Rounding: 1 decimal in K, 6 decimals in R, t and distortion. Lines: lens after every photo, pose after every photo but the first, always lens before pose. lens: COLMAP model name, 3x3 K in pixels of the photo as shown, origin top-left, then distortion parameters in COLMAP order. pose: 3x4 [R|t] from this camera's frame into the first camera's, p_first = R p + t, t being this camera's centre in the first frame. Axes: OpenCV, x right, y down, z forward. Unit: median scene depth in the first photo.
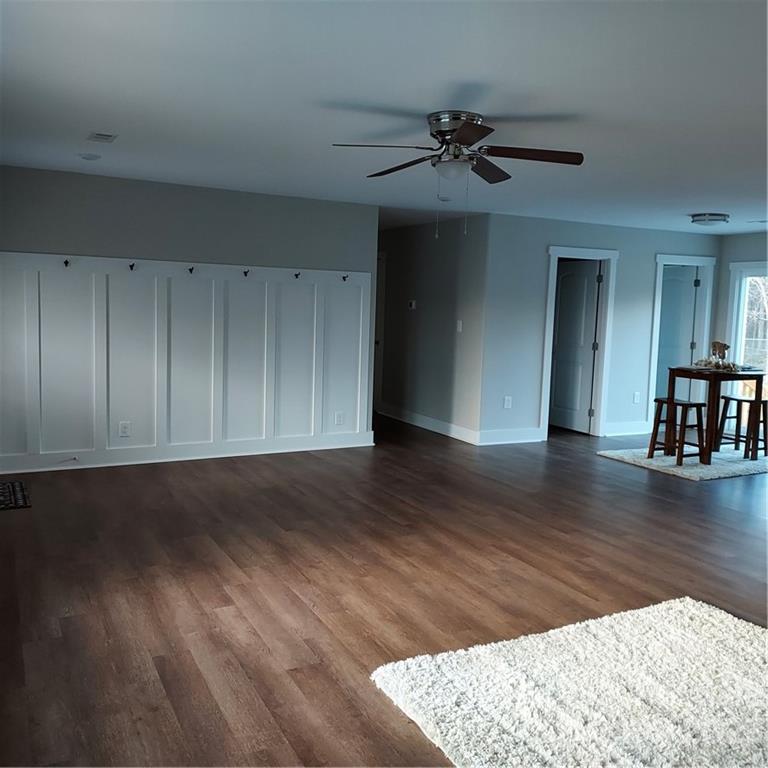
lens RADIAL K [[746.4, 0, 385.1], [0, 746.4, 374.0], [0, 0, 1]] dist [0.058980, -0.037303]
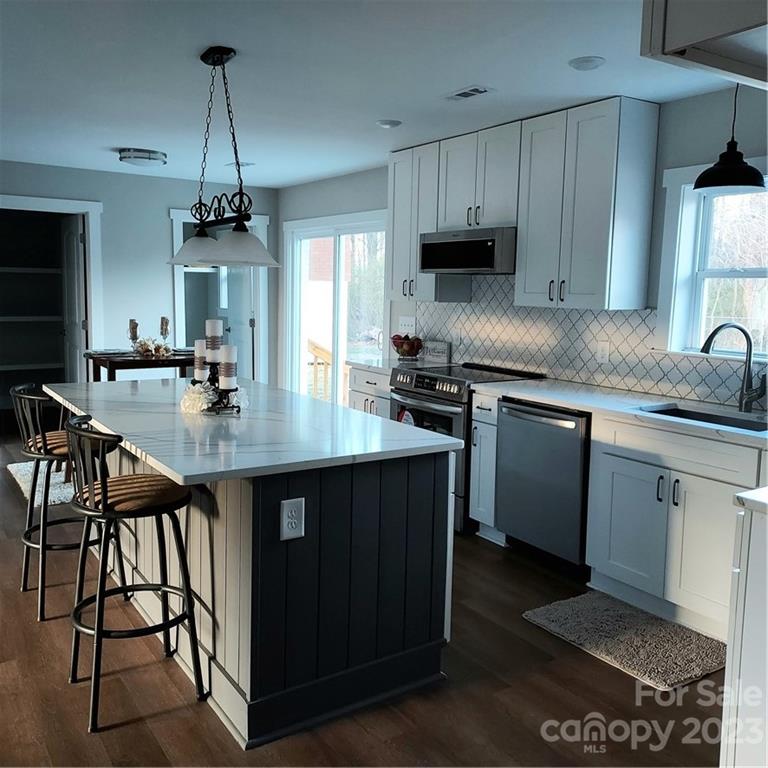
lens RADIAL K [[731.1, 0, 384.3], [0, 731.1, 376.7], [0, 0, 1]] dist [0.116508, -0.211894]
pose [[0.992875, -0.024106, 0.116697, 0.610534], [0.020441, 0.999263, 0.032502, -0.001908], [-0.117395, -0.029885, 0.992636, 0.229492]]
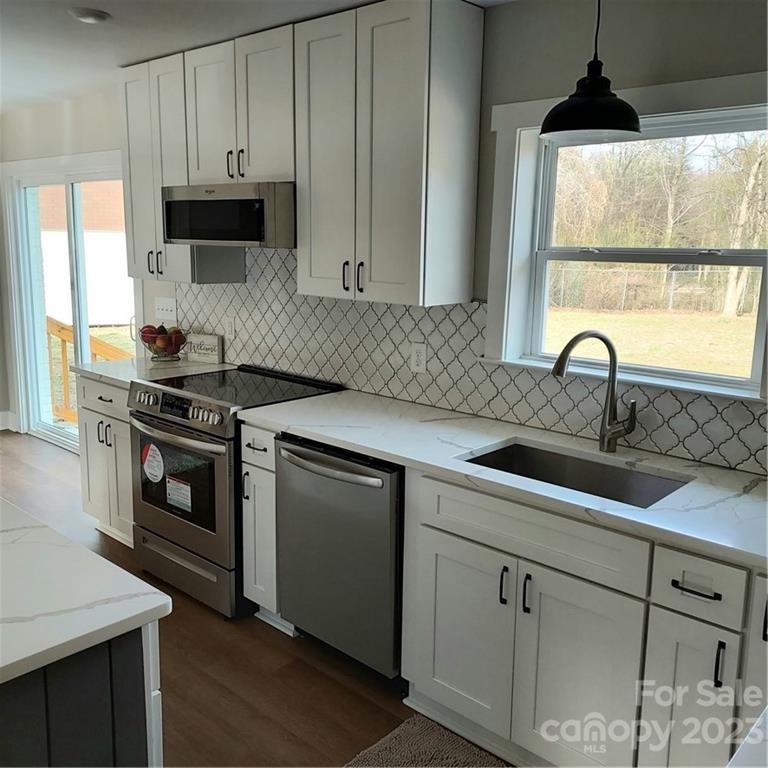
lens RADIAL K [[746.4, 0, 385.1], [0, 746.4, 374.0], [0, 0, 1]] dist [0.058980, -0.037303]
pose [[0.934406, -0.074370, 0.348361, 0.680800], [0.041349, 0.993997, 0.101294, -0.034193], [-0.353803, -0.080245, 0.931872, 0.390034]]
